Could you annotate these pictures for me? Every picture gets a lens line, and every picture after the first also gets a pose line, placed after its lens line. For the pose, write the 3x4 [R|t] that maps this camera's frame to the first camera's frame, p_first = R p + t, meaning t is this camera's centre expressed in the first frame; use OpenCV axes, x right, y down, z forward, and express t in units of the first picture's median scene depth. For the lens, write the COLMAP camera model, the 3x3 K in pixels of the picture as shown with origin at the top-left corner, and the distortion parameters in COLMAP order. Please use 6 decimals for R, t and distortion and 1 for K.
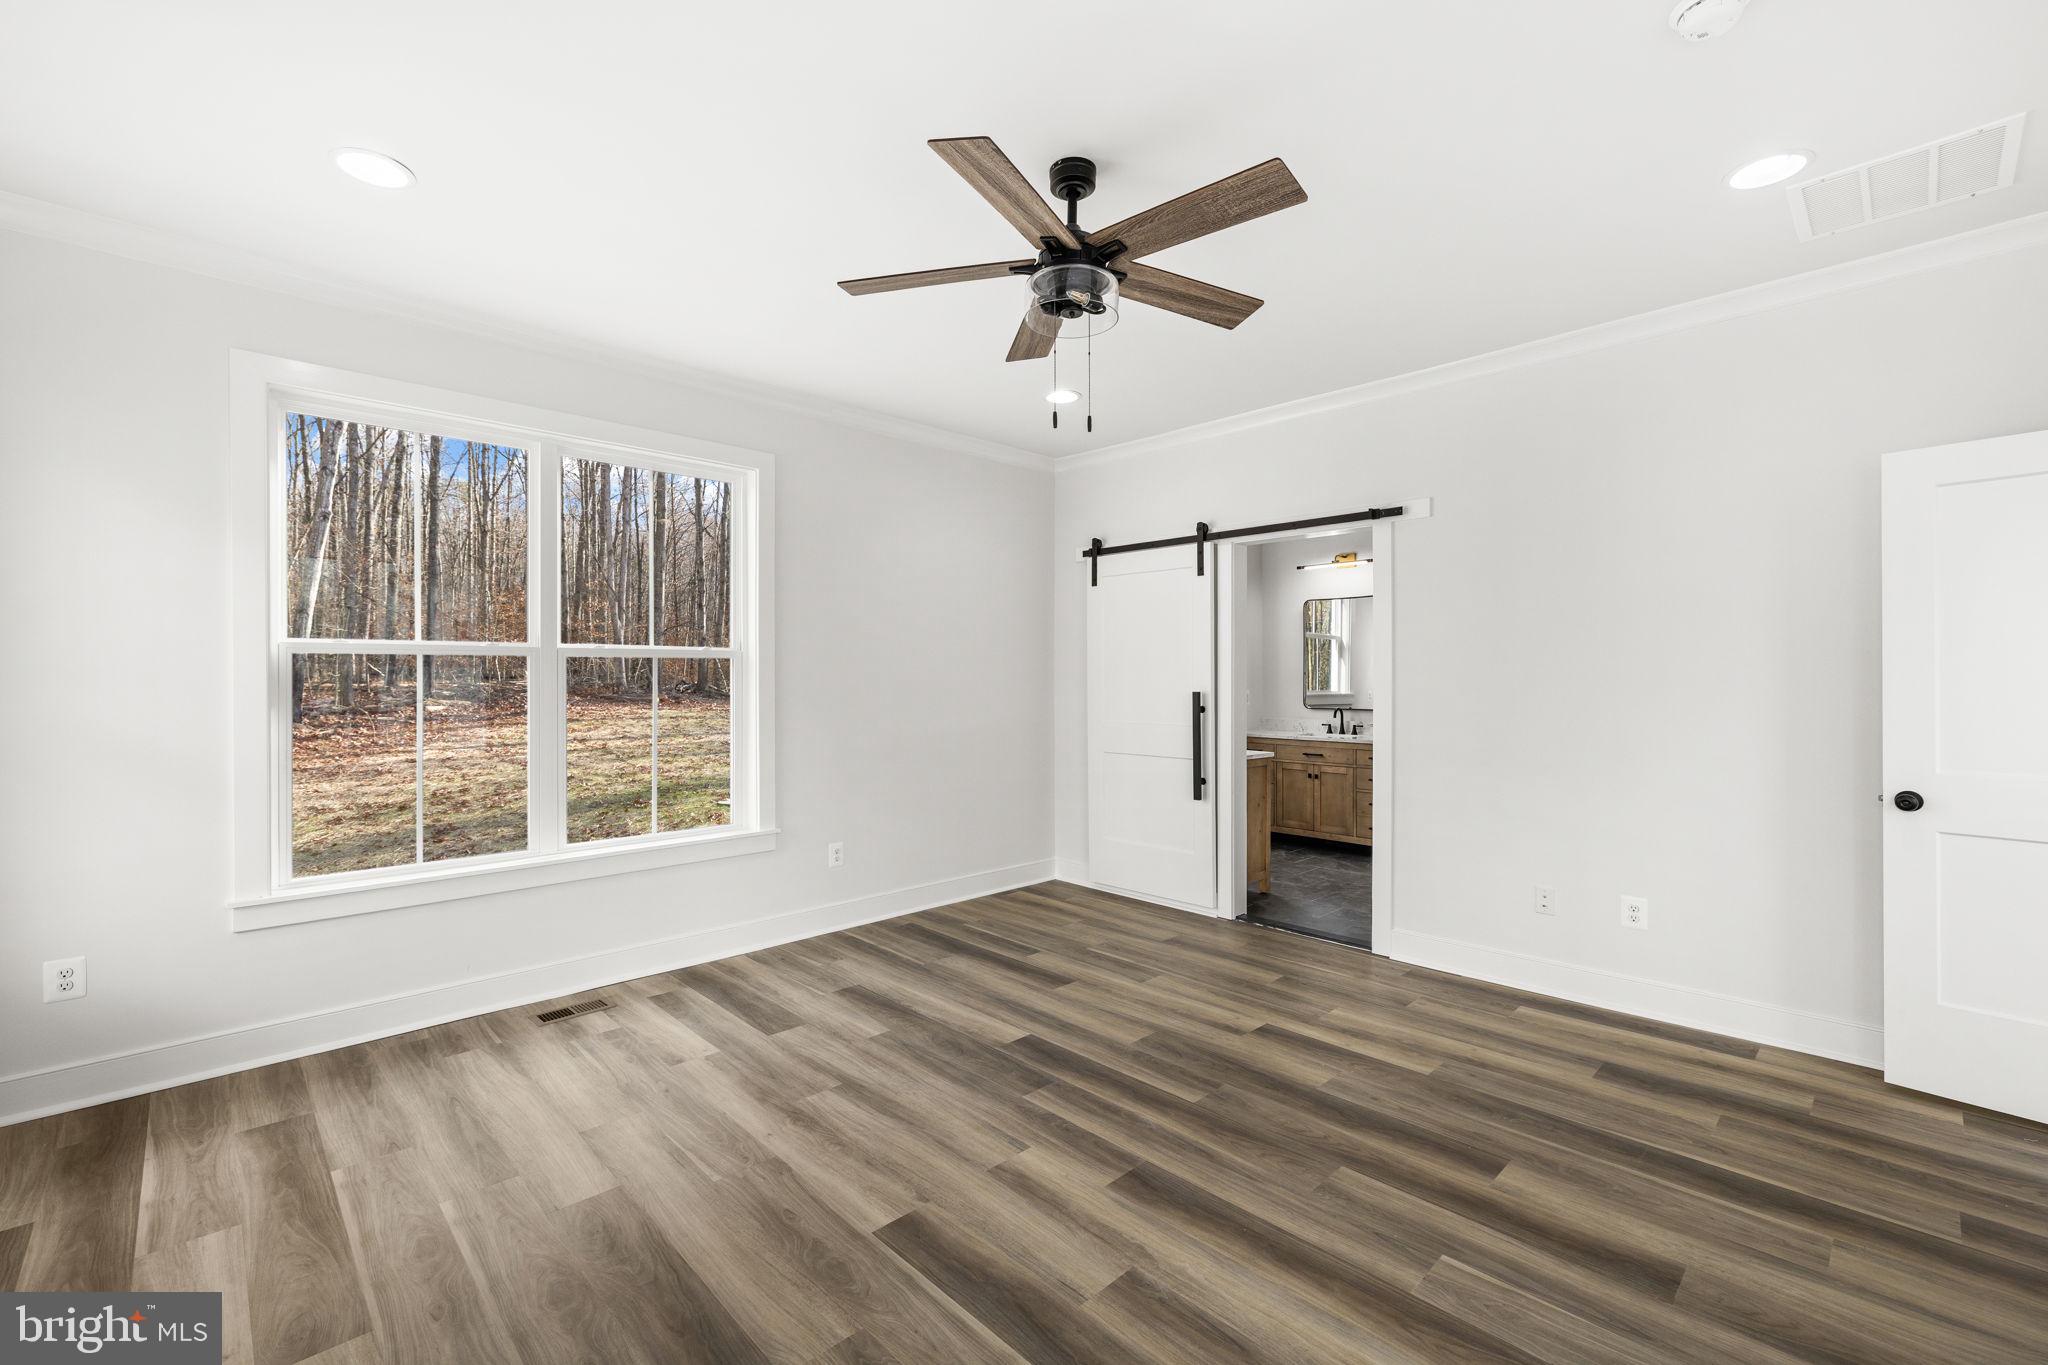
lens RADIAL K [[861.1, 0, 1022.0], [0, 861.1, 668.9], [0, 0, 1]] dist [0.000226, -0.000050]
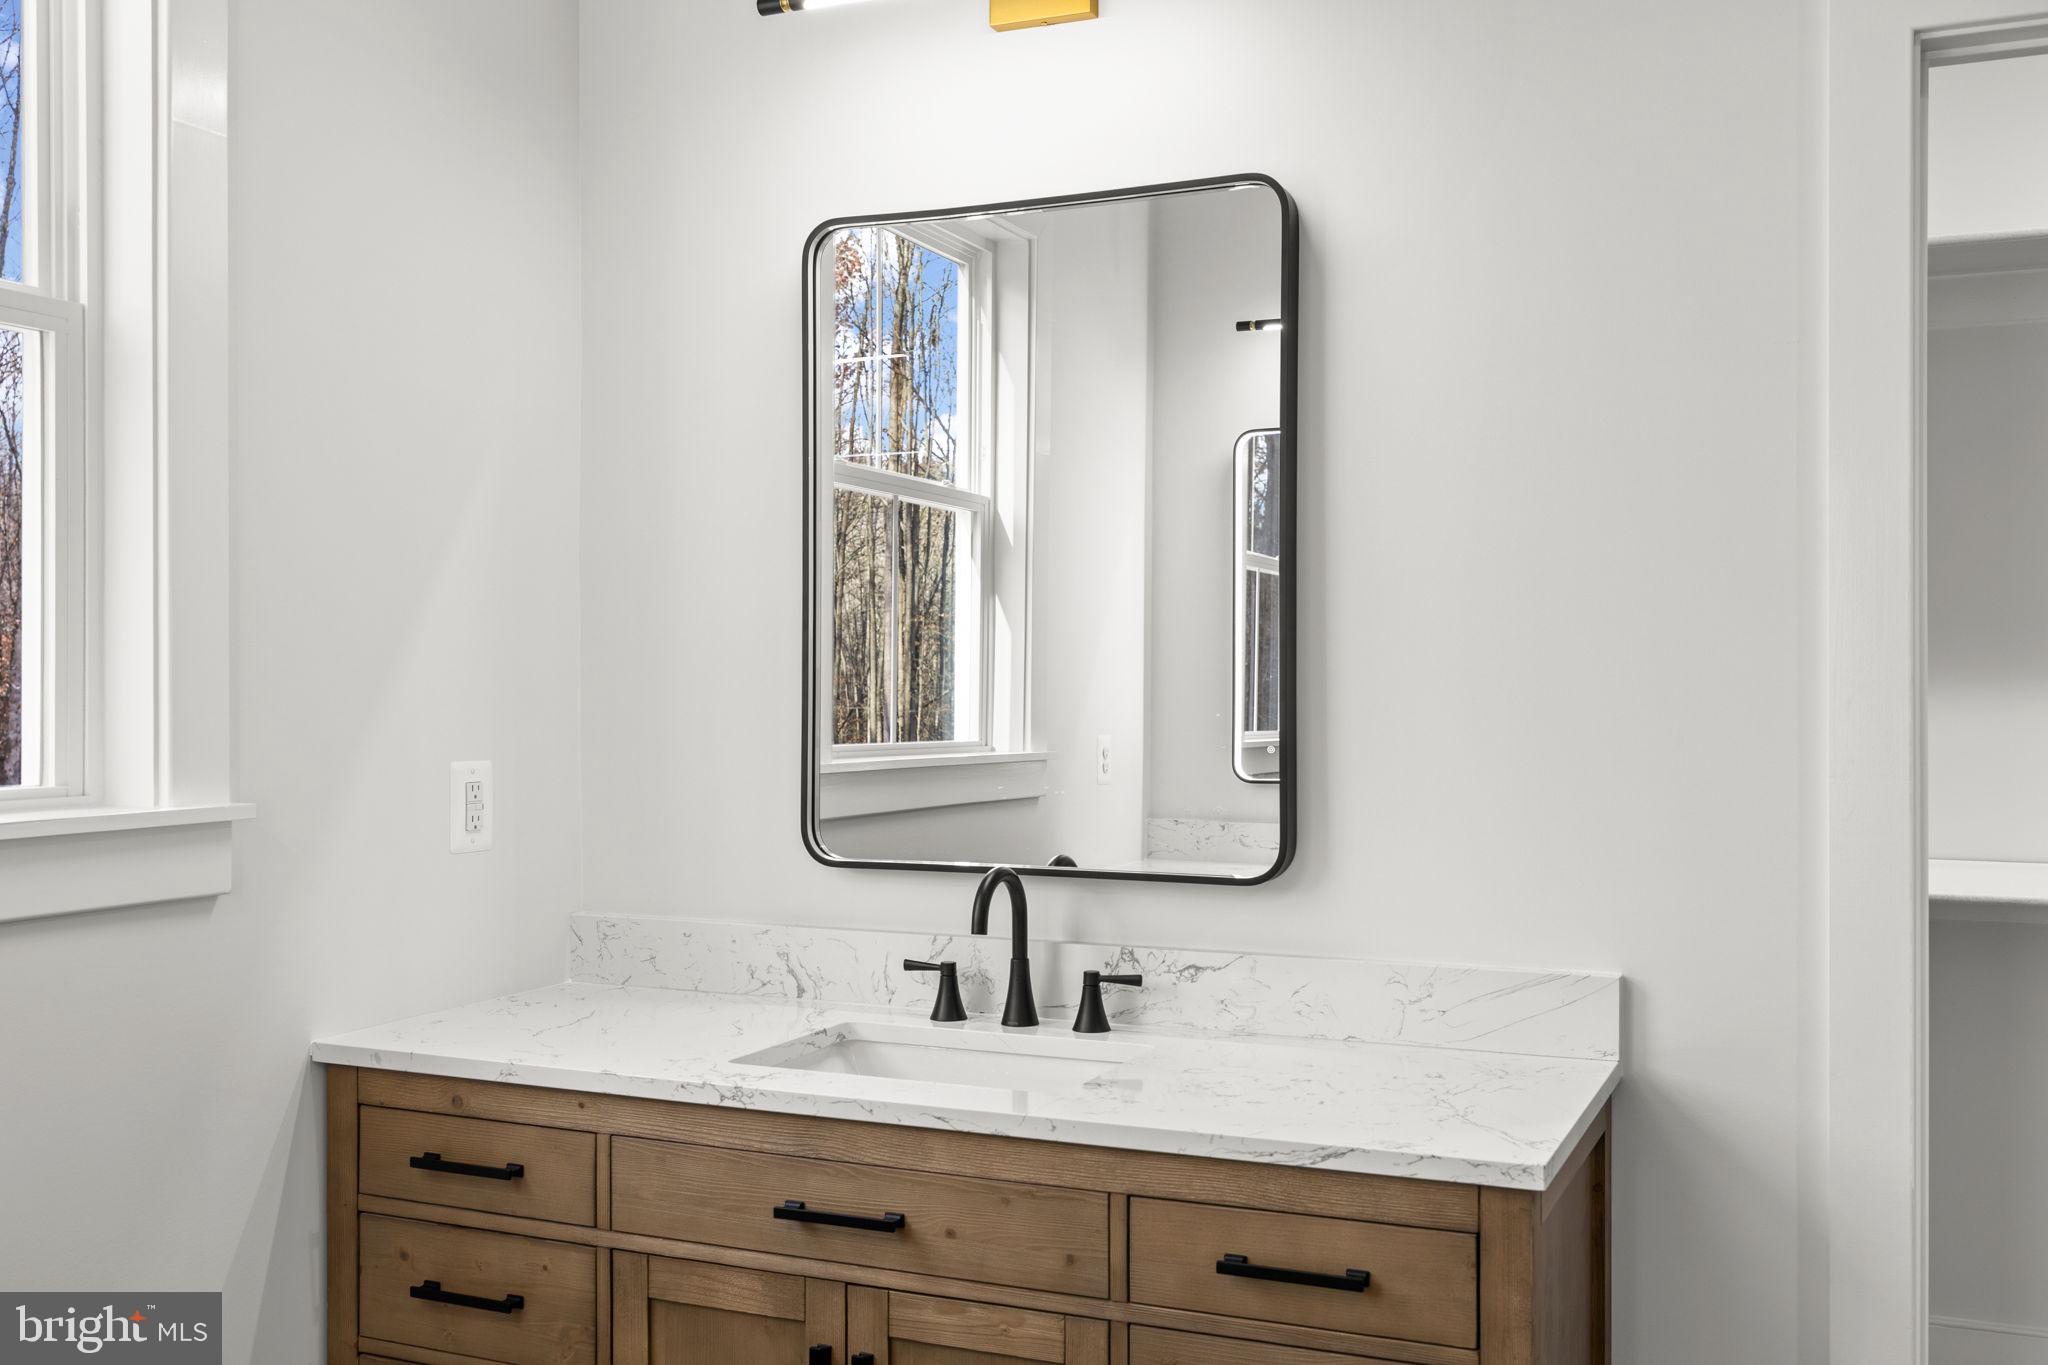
lens RADIAL K [[1990.6, 0, 1024.0], [0, 1990.6, 682.5], [0, 0, 1]] dist [-0.000127, 0.002042]
pose [[0.926819, -0.000706, 0.375509, 0.230081], [-0.002902, 0.999955, 0.009042, 0.006911], [-0.375498, -0.009470, 0.926775, 0.648800]]
